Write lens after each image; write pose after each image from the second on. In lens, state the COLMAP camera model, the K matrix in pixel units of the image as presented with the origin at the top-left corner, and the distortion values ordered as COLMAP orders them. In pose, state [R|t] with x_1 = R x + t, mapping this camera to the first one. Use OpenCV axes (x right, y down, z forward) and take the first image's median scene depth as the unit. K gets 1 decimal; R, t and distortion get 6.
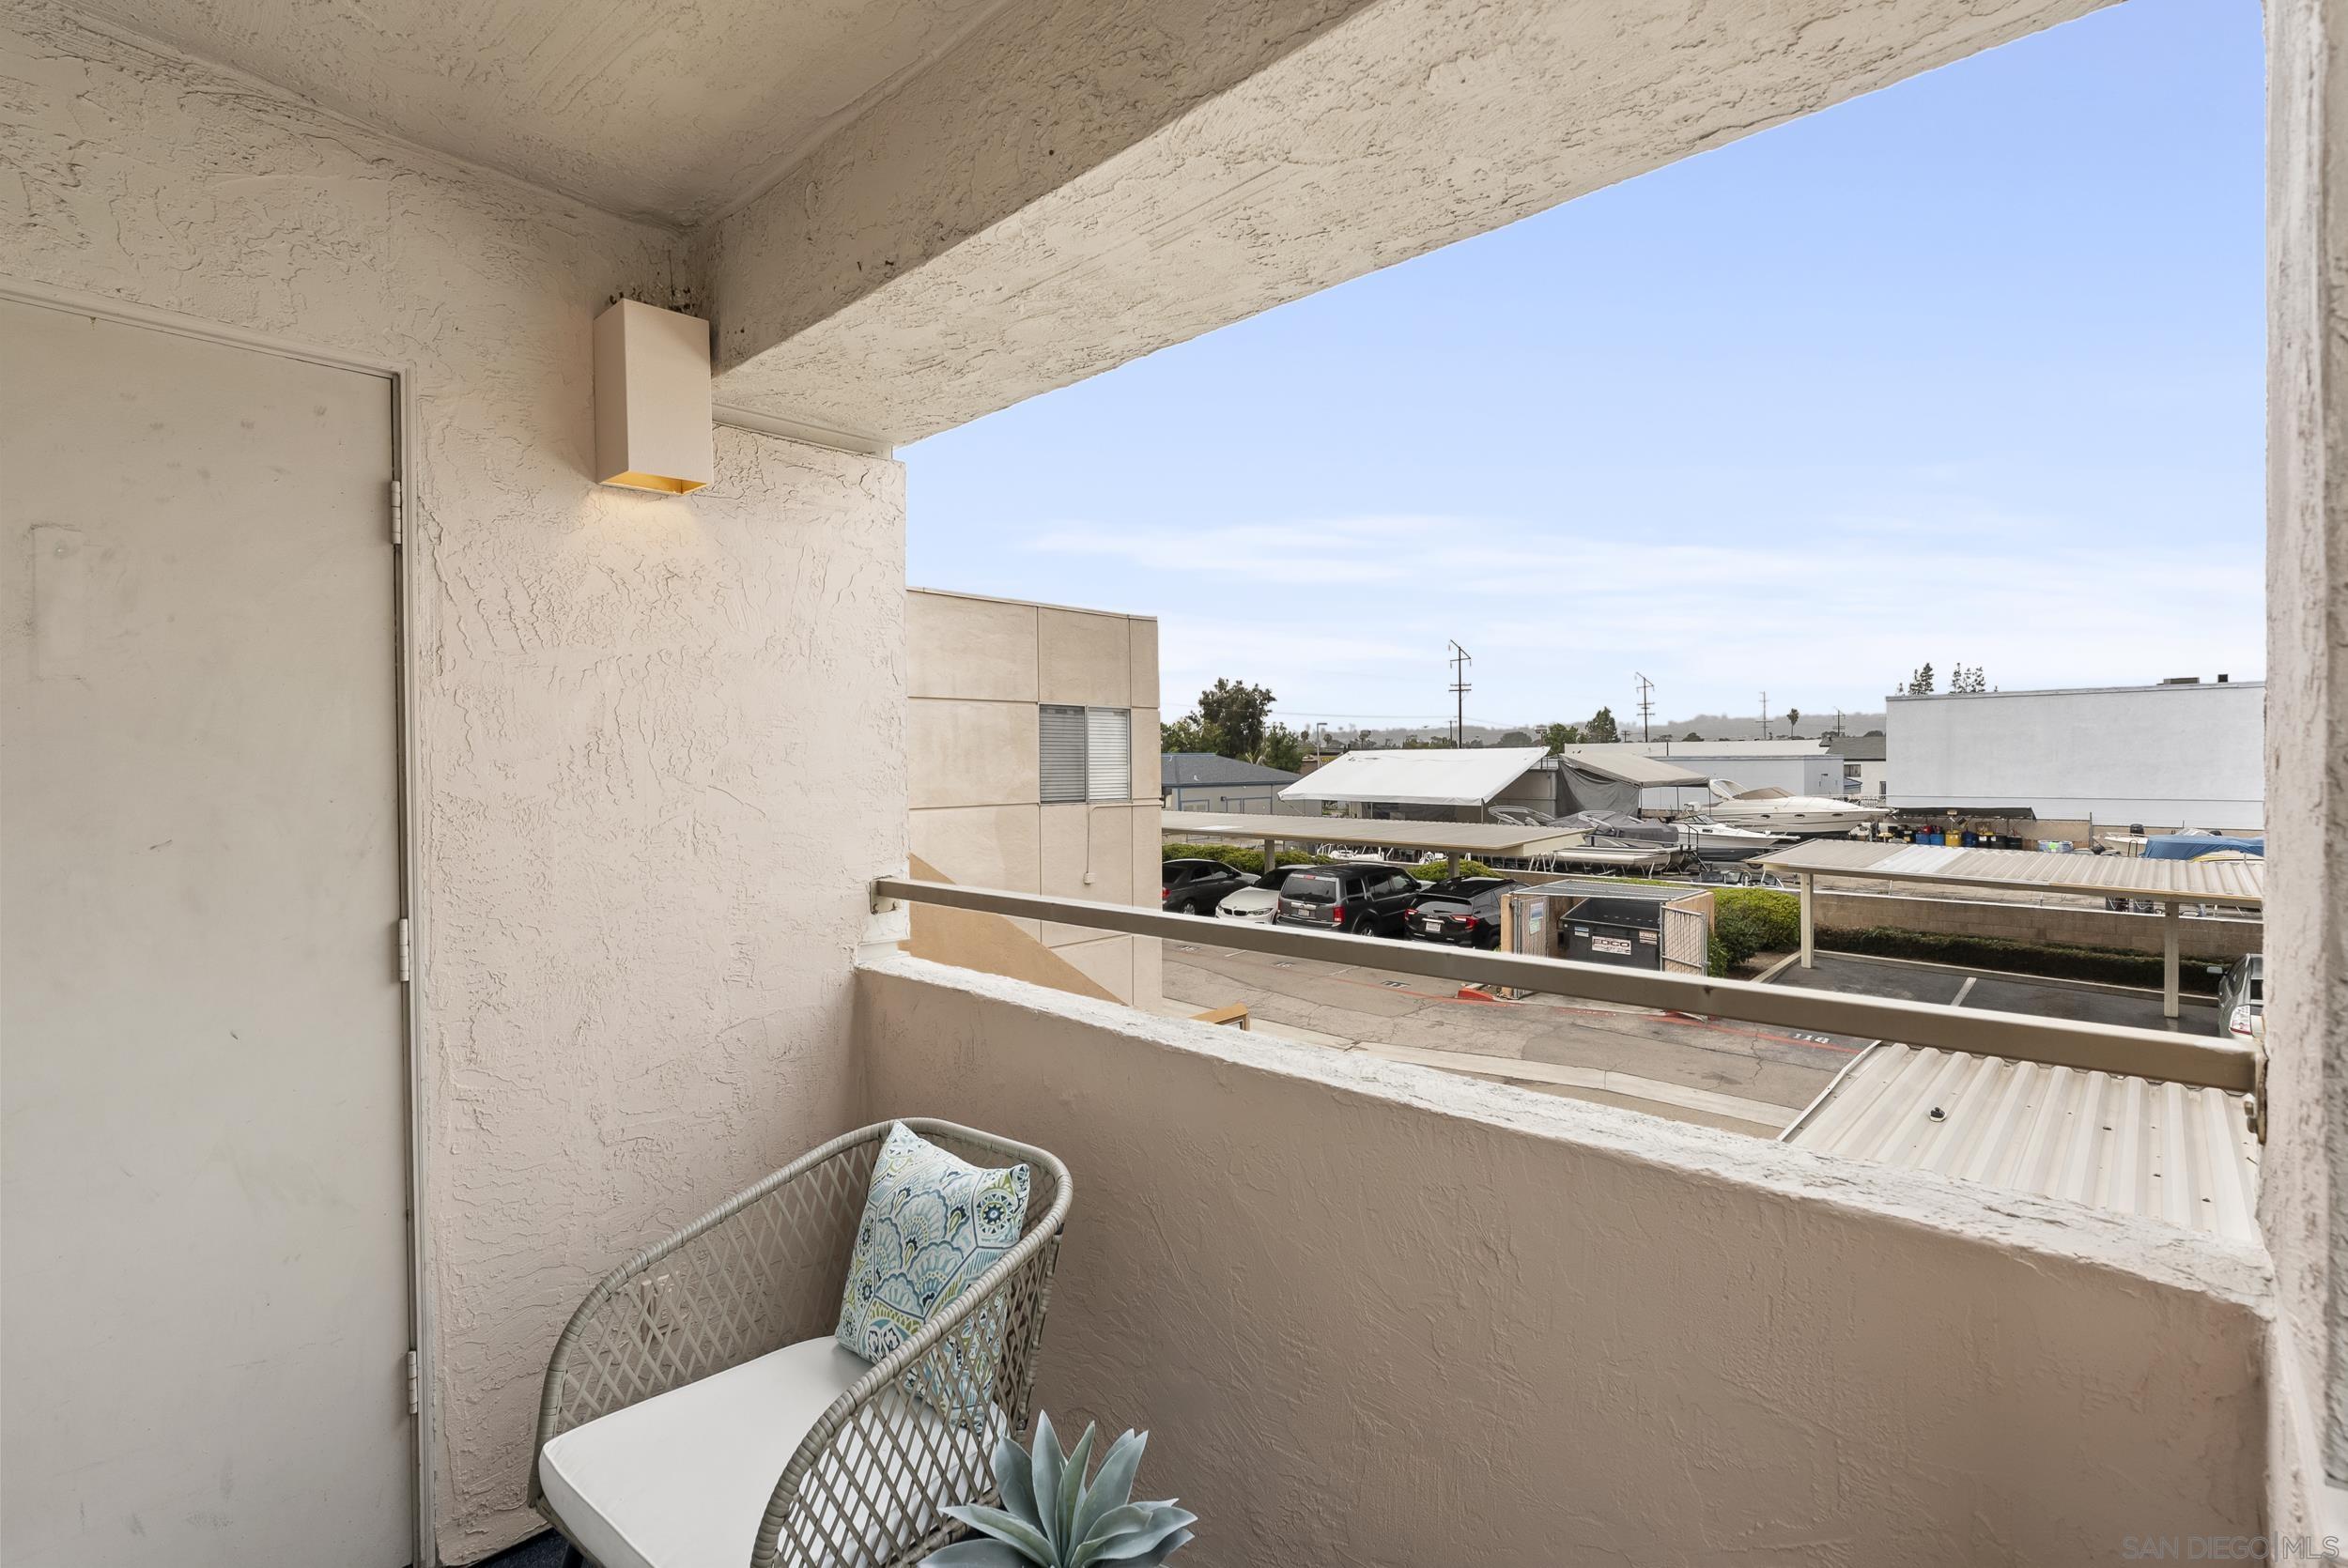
lens RADIAL K [[1057.9, 0, 1169.7], [0, 1057.9, 766.7], [0, 0, 1]] dist [-0.009076, 0.001012]
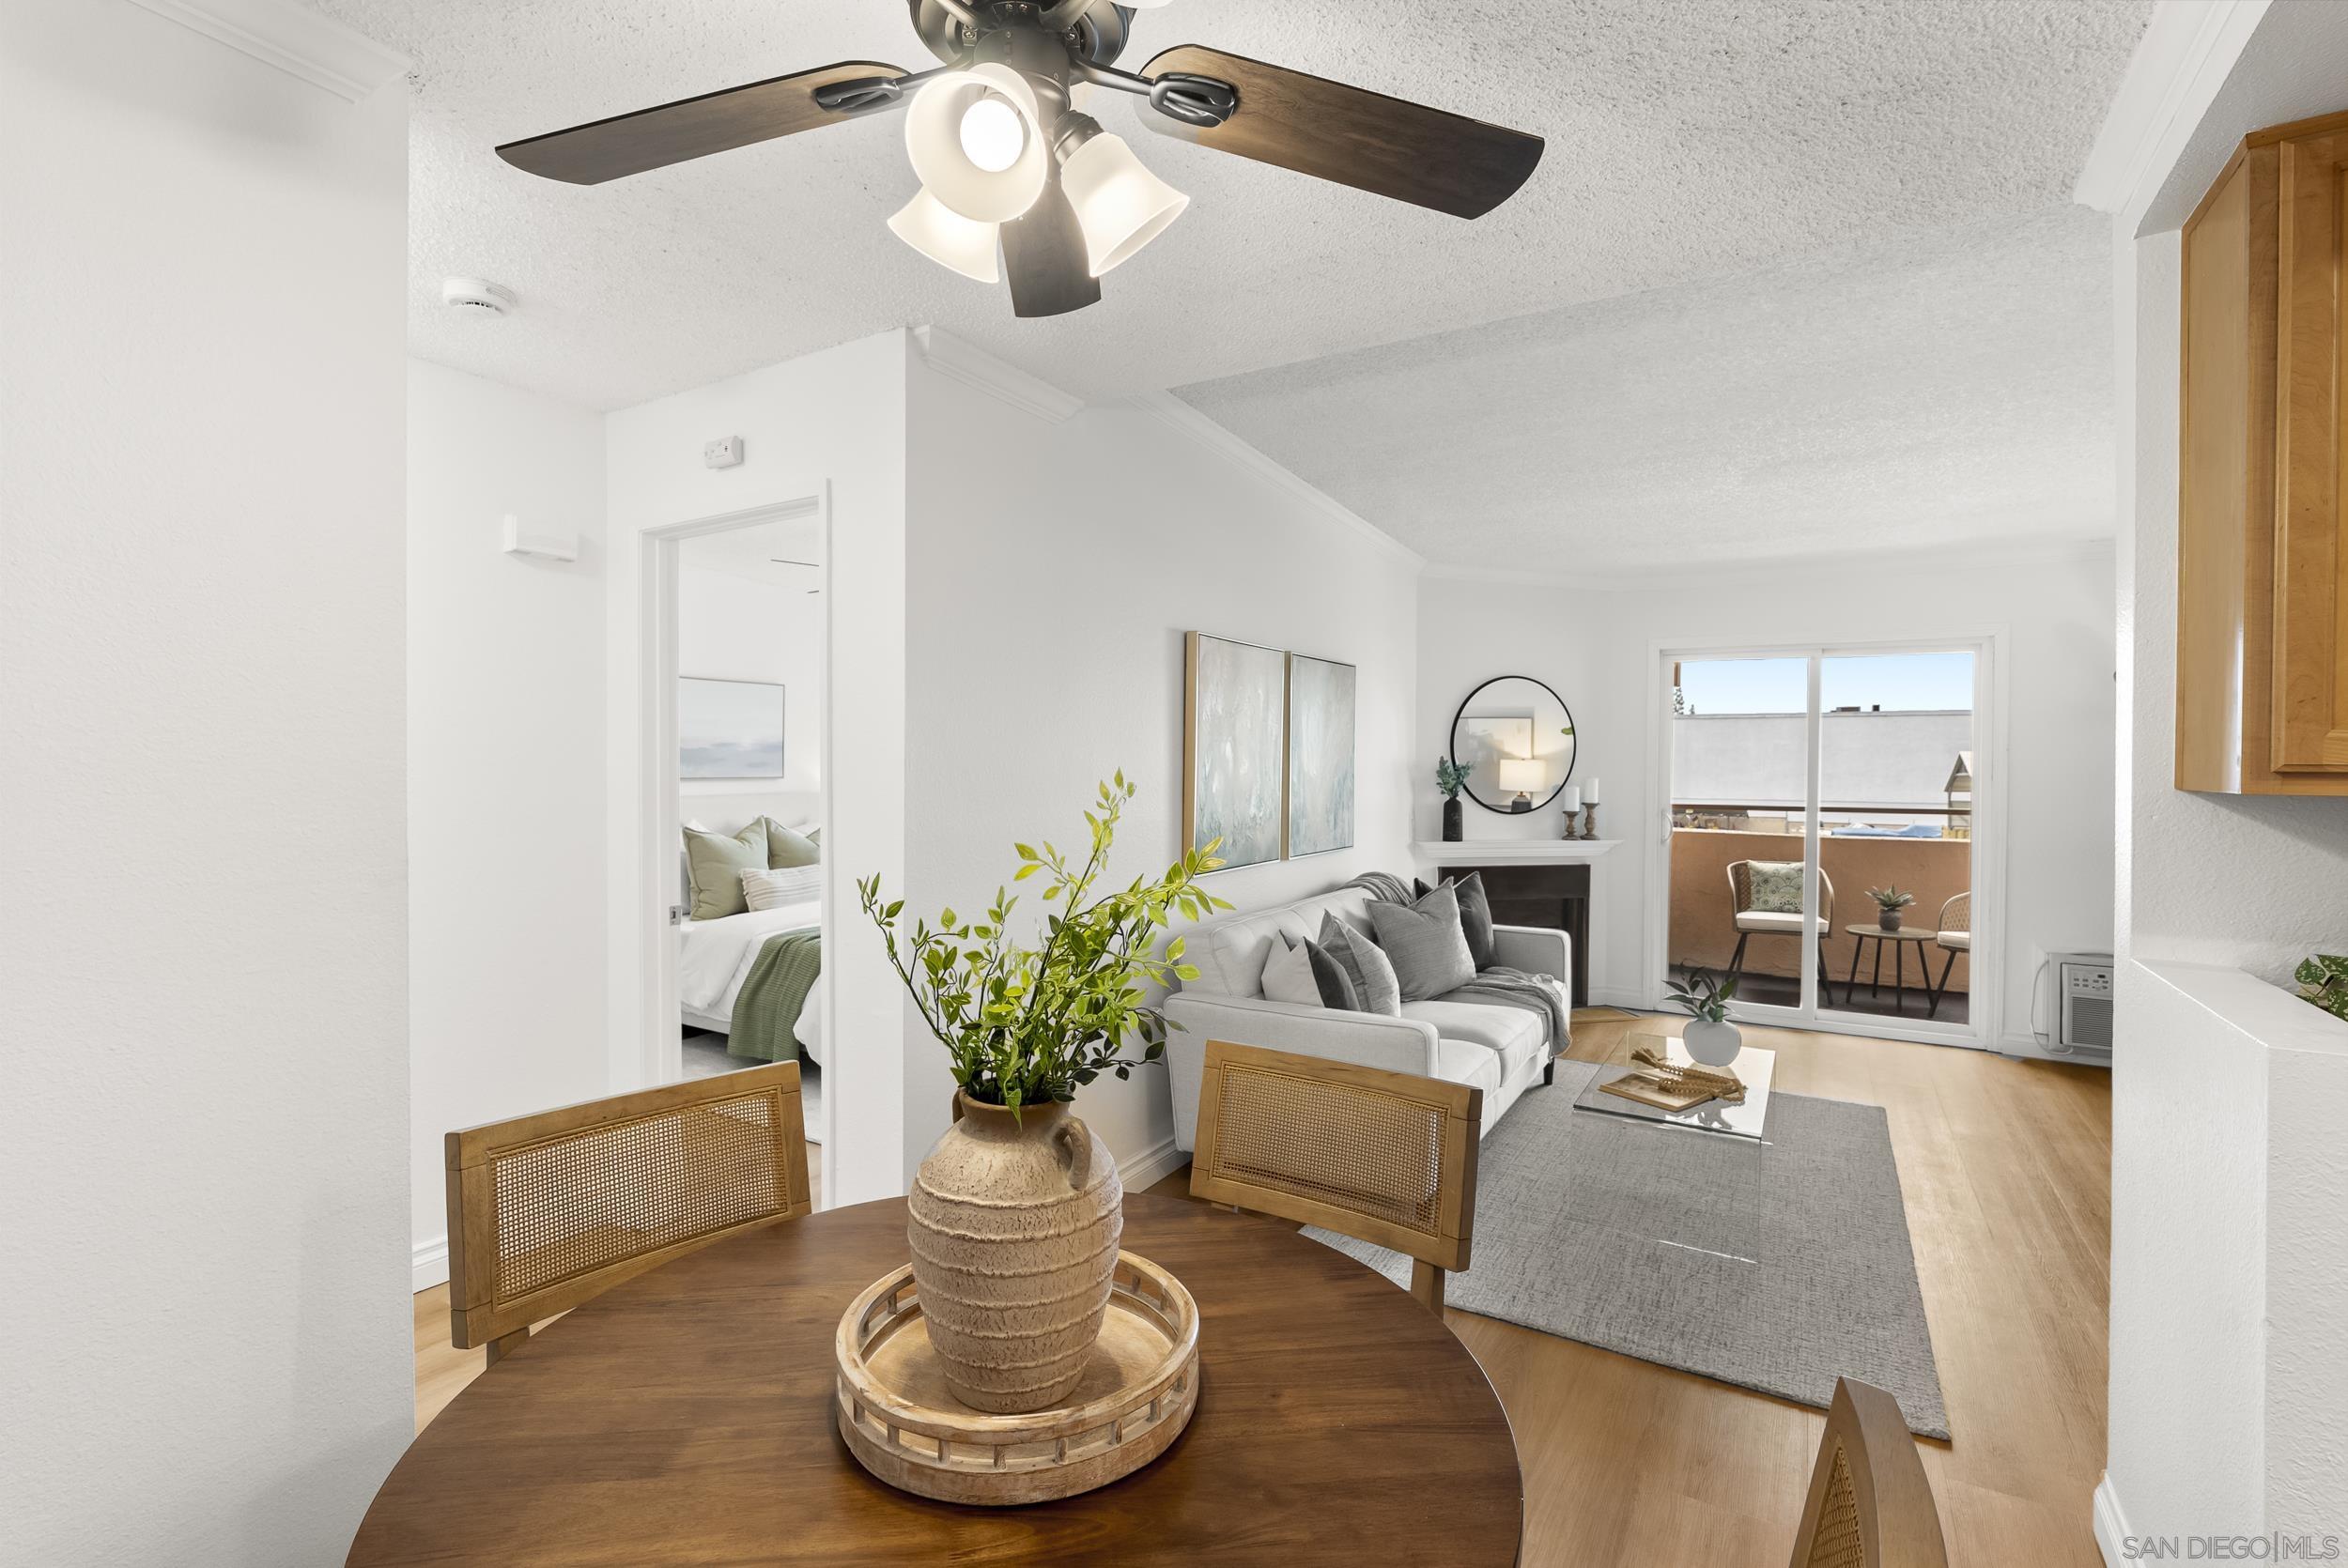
lens RADIAL K [[1057.9, 0, 1169.7], [0, 1057.9, 766.7], [0, 0, 1]] dist [-0.009076, 0.001012]
pose [[0.977635, 0.014100, 0.209834, -0.124359], [-0.014377, 0.999897, -0.000204, 0.001053], [-0.209816, -0.002817, 0.977737, -0.092151]]
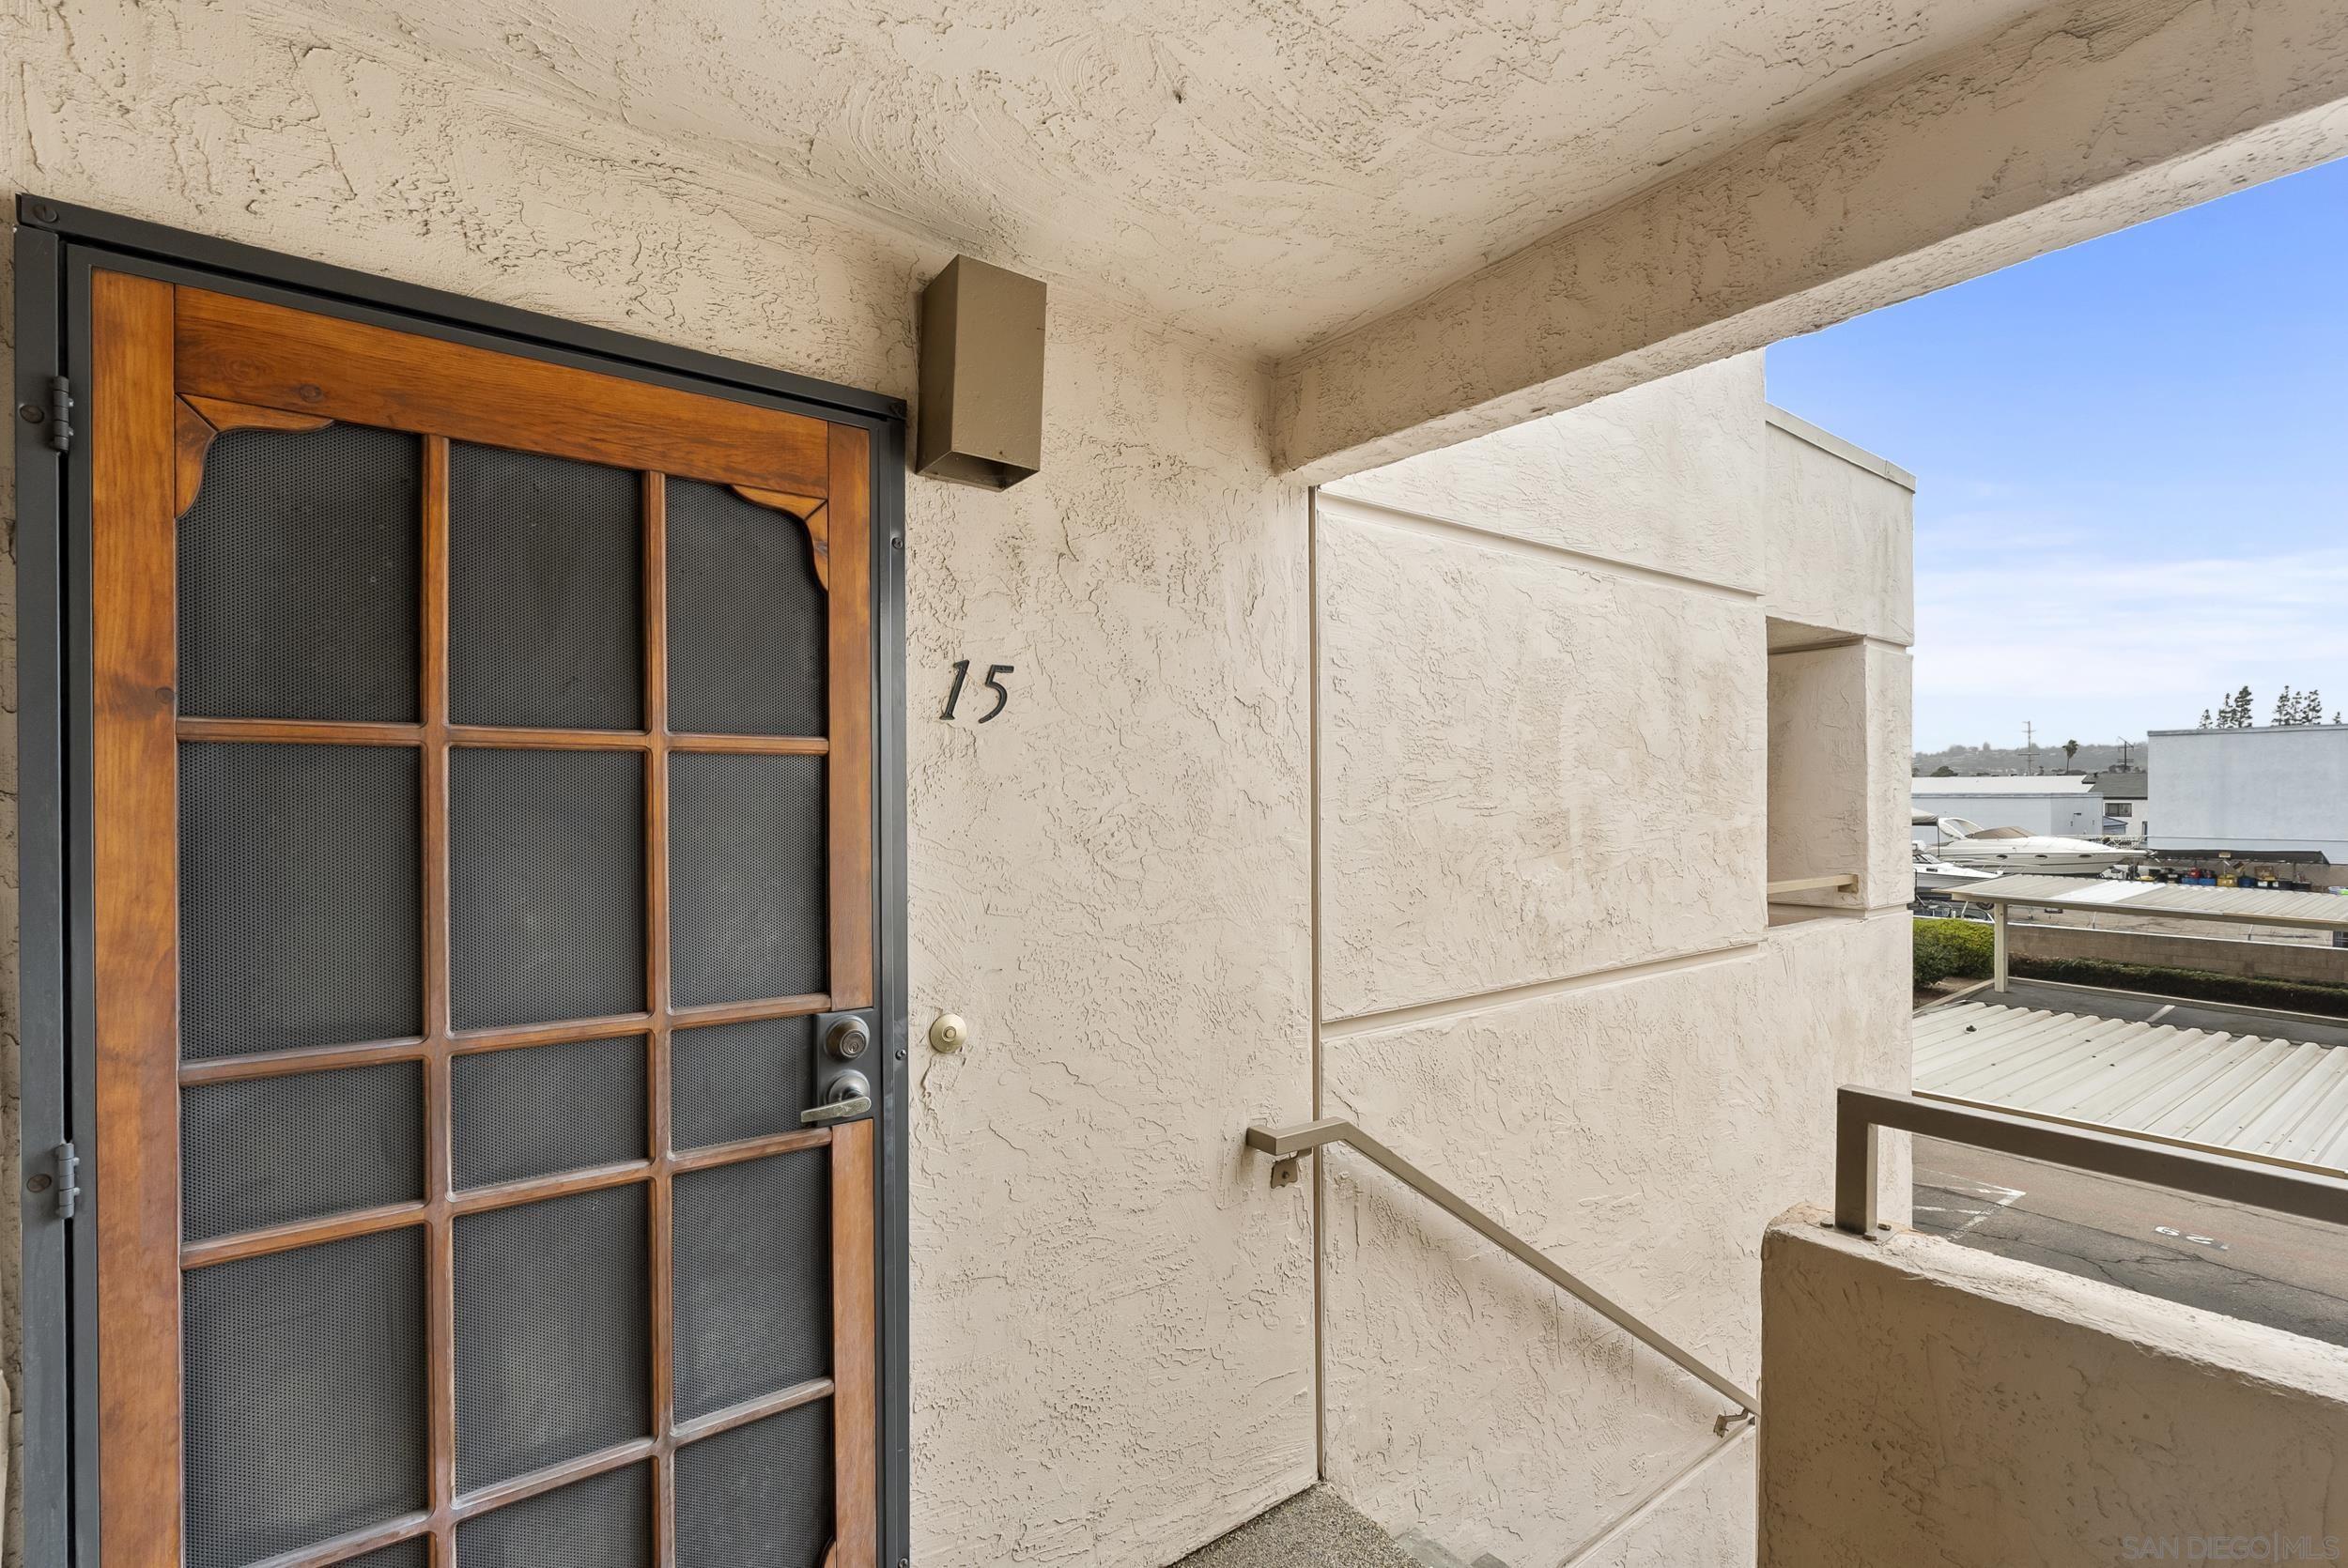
lens RADIAL K [[1075.3, 0, 1174.0], [0, 1075.3, 784.0], [0, 0, 1]] dist [0.002033, 0.000223]
pose [[0.986793, 0.004146, -0.161932, -0.022917], [-0.006507, 0.999880, -0.014054, -0.000487], [0.161855, 0.014922, 0.986702, -0.100297]]
